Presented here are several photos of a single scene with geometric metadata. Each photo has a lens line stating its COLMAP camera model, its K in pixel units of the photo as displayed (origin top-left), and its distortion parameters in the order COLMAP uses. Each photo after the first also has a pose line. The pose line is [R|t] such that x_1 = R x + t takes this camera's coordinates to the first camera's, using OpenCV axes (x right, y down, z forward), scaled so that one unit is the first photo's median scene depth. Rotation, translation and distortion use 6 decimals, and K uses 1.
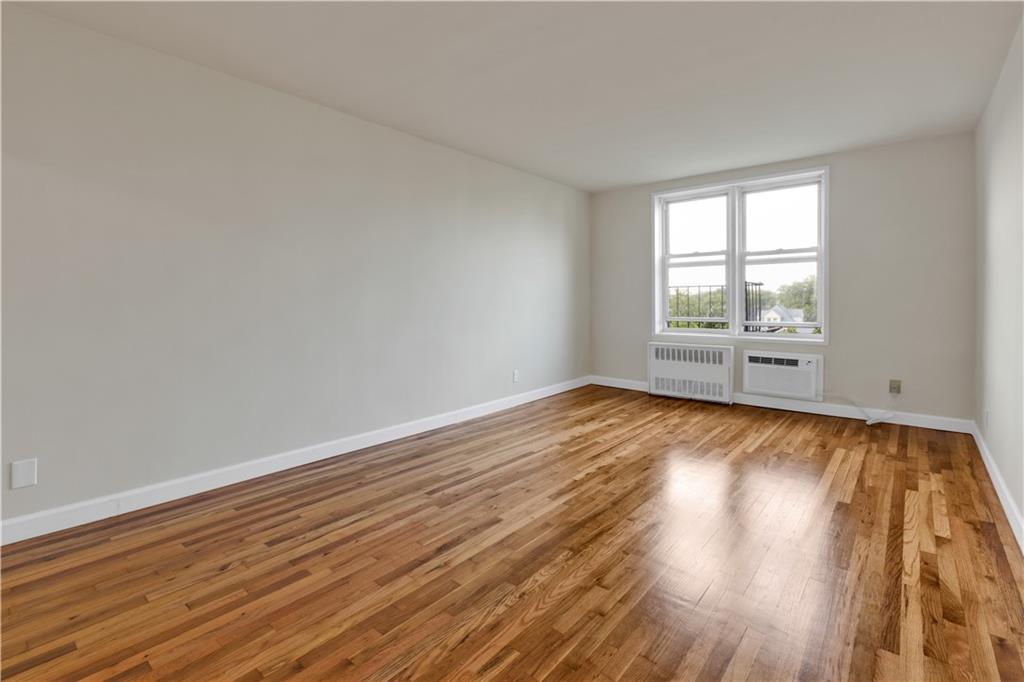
lens RADIAL K [[475.3, 0, 514.7], [0, 475.3, 304.2], [0, 0, 1]] dist [0.000192, 0.000178]
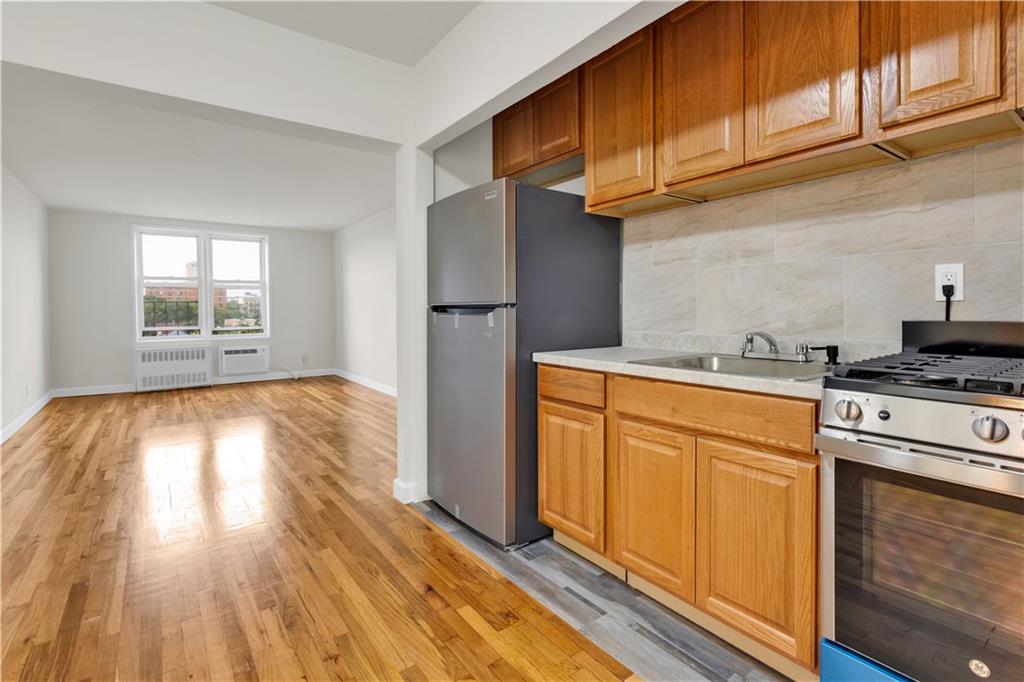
lens RADIAL K [[487.8, 0, 518.9], [0, 487.8, 318.4], [0, 0, 1]] dist [0.000067, -0.000419]
pose [[0.232958, -0.016413, 0.972348, -0.794870], [0.017980, 0.999759, 0.012567, 0.005786], [-0.972321, 0.014555, 0.233197, -0.261425]]
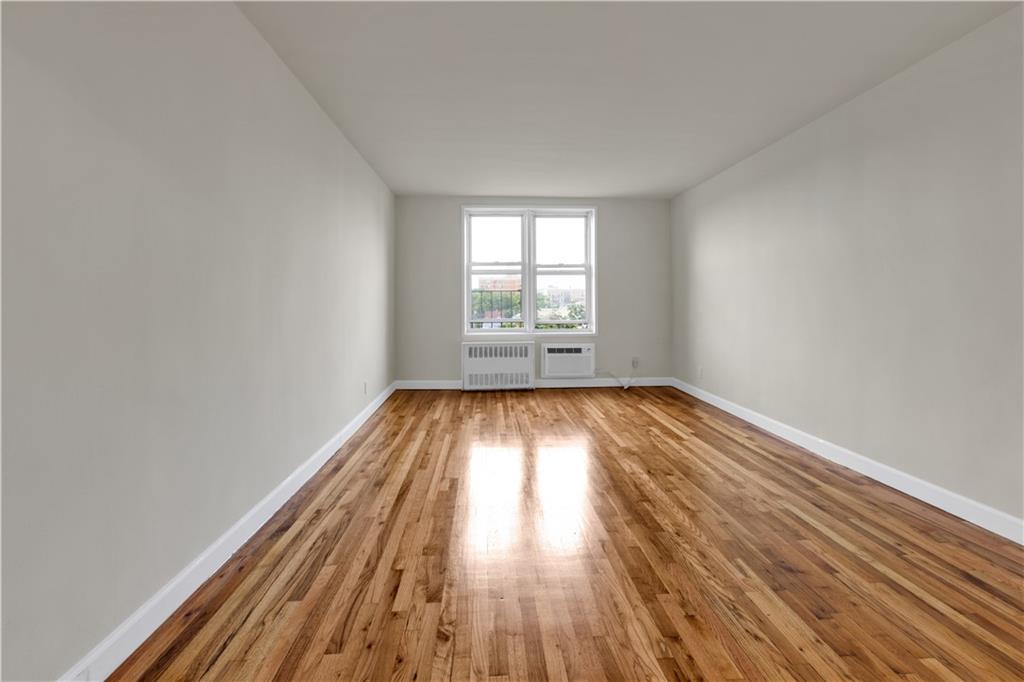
lens RADIAL K [[486.0, 0, 517.8], [0, 486.0, 303.2], [0, 0, 1]] dist [-0.001417, 0.000034]
pose [[0.723151, -0.000182, 0.690690, -0.453810], [0.008242, 0.999931, -0.008366, 0.001043], [-0.690641, 0.011743, 0.723102, 0.133576]]
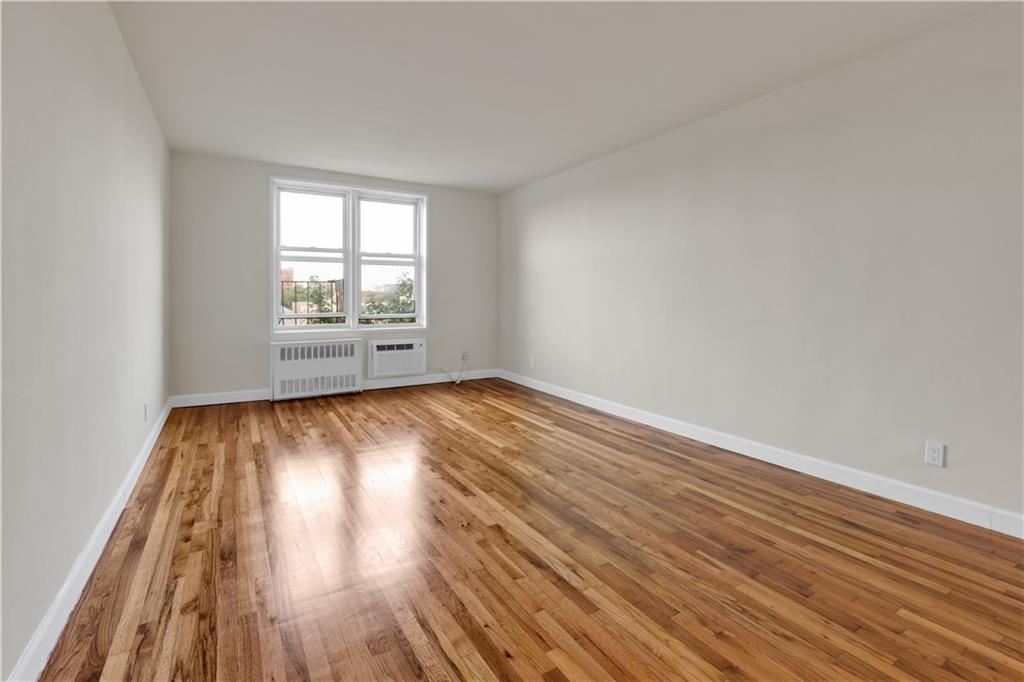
lens RADIAL K [[468.2, 0, 512.1], [0, 468.2, 300.5], [0, 0, 1]] dist [-0.000526, 0.000007]
pose [[0.327086, -0.003922, 0.944986, -0.461376], [0.004709, 0.999986, 0.002521, 0.001117], [-0.944983, 0.003625, 0.327100, 0.339635]]
